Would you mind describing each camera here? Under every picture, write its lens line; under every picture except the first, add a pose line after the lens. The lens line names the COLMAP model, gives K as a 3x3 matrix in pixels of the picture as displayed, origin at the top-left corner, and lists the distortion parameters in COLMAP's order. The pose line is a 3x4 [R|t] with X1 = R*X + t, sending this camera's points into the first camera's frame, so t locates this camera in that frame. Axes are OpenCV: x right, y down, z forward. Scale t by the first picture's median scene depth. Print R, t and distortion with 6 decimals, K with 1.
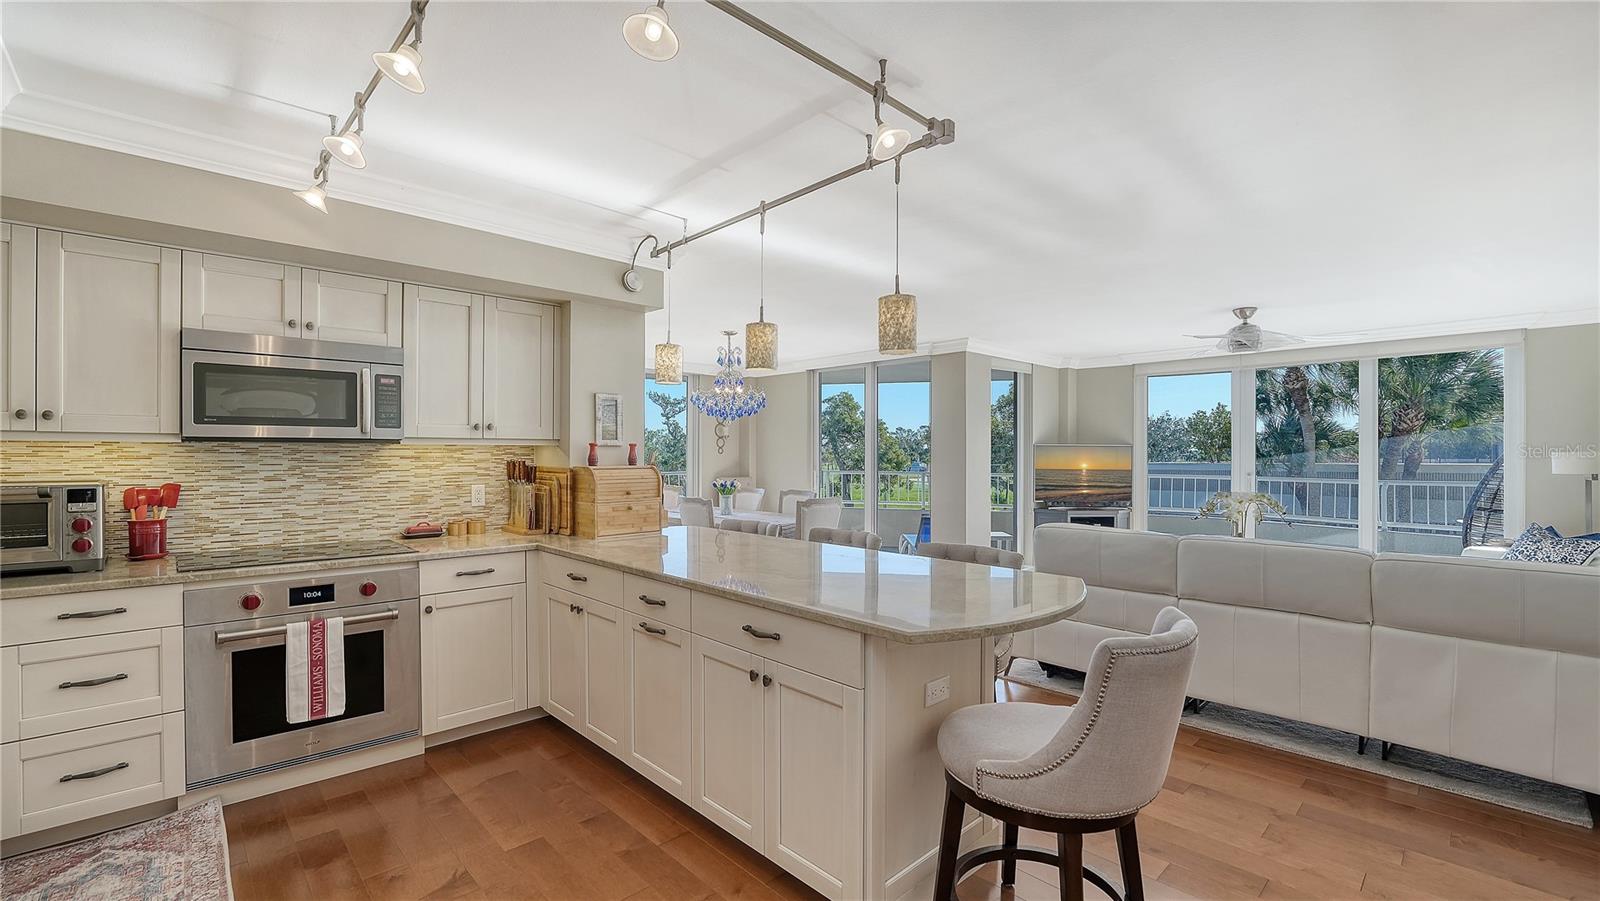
lens RADIAL K [[687.9, 0, 813.9], [0, 687.9, 472.8], [0, 0, 1]] dist [-0.007835, 0.000636]
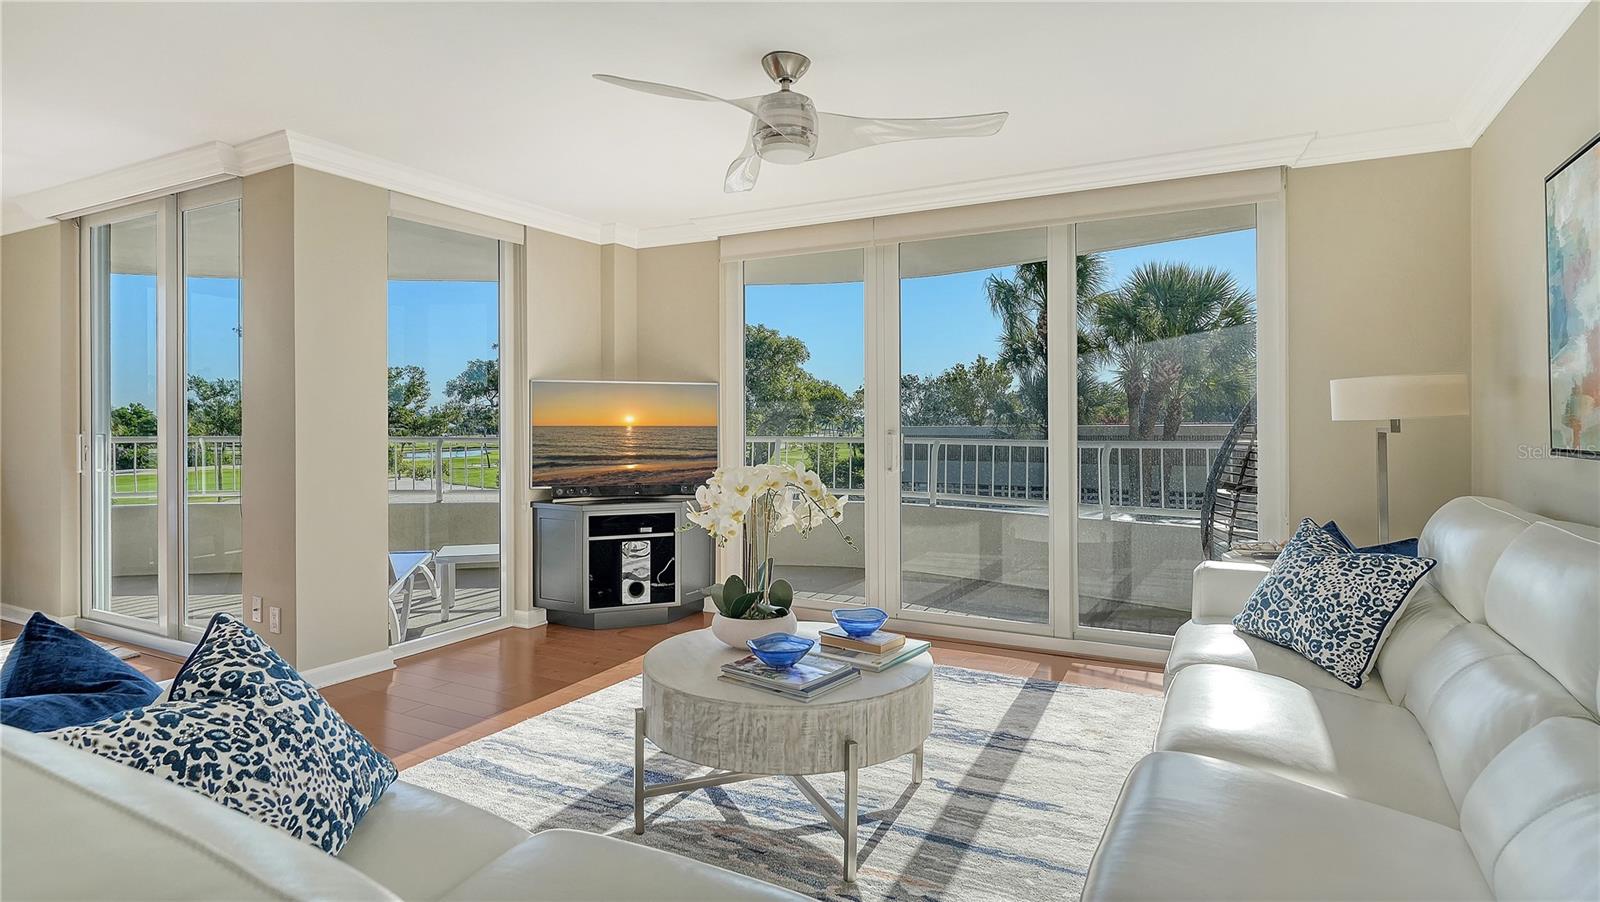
lens RADIAL K [[849.2, 0, 797.5], [0, 849.2, 427.4], [0, 0, 1]] dist [0.000237, -0.001091]
pose [[0.957611, -0.004368, 0.288030, 0.328821], [0.010106, 0.999779, -0.018438, 0.009465], [-0.287886, 0.020567, 0.957444, 0.323321]]
